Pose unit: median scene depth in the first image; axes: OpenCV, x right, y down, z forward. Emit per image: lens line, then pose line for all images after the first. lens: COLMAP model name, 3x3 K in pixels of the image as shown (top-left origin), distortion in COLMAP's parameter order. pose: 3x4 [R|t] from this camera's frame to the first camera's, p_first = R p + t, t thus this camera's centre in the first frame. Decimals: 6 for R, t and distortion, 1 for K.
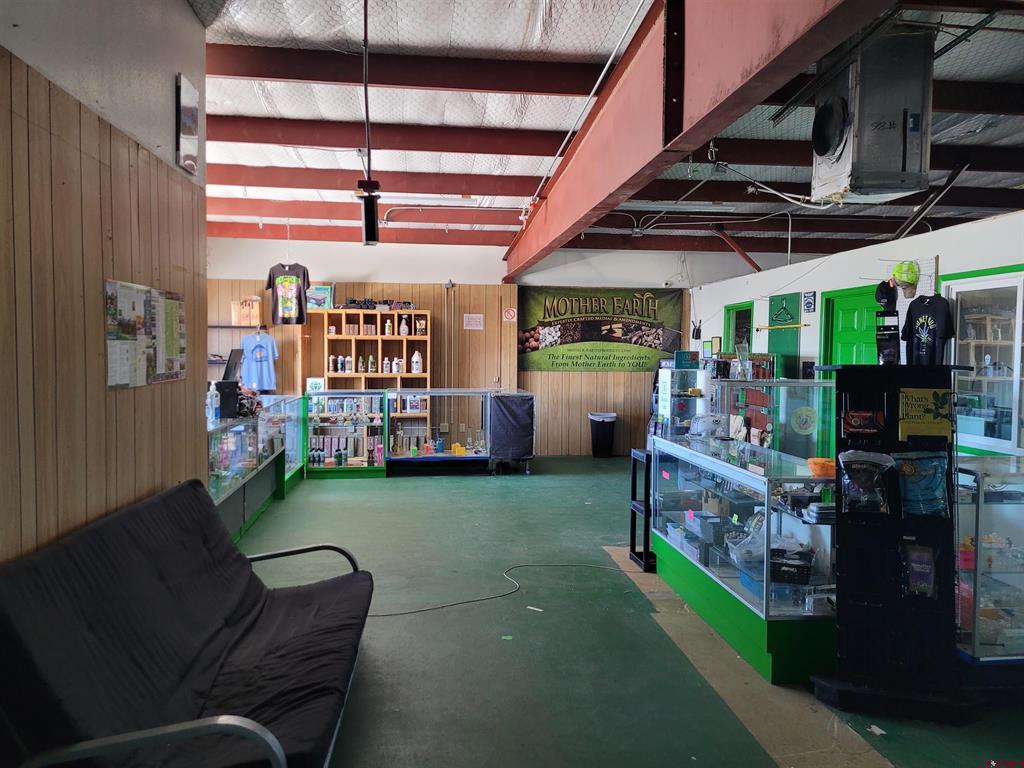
lens RADIAL K [[766.6, 0, 511.3], [0, 766.6, 382.0], [0, 0, 1]] dist [0.039902, -0.001317]
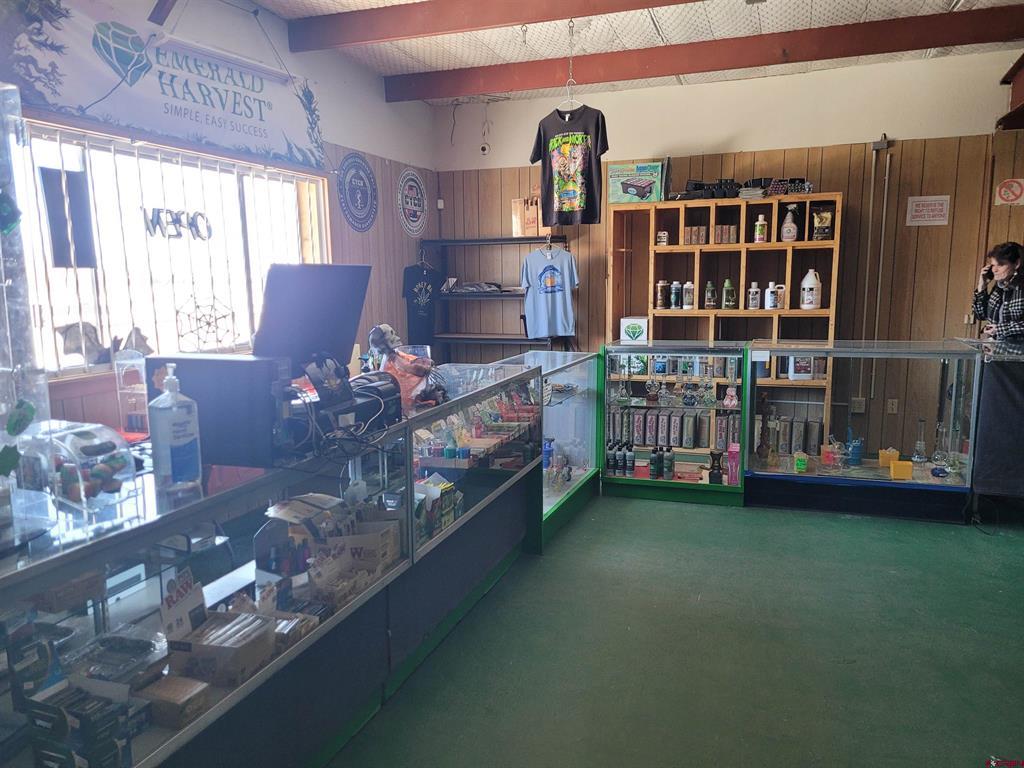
lens RADIAL K [[766.6, 0, 509.6], [0, 766.6, 399.6], [0, 0, 1]] dist [0.039902, -0.001317]
pose [[0.888549, 0.052652, -0.455750, -0.058466], [0.000943, 0.993181, 0.116579, -0.012069], [0.458780, -0.104016, 0.882441, 0.400187]]
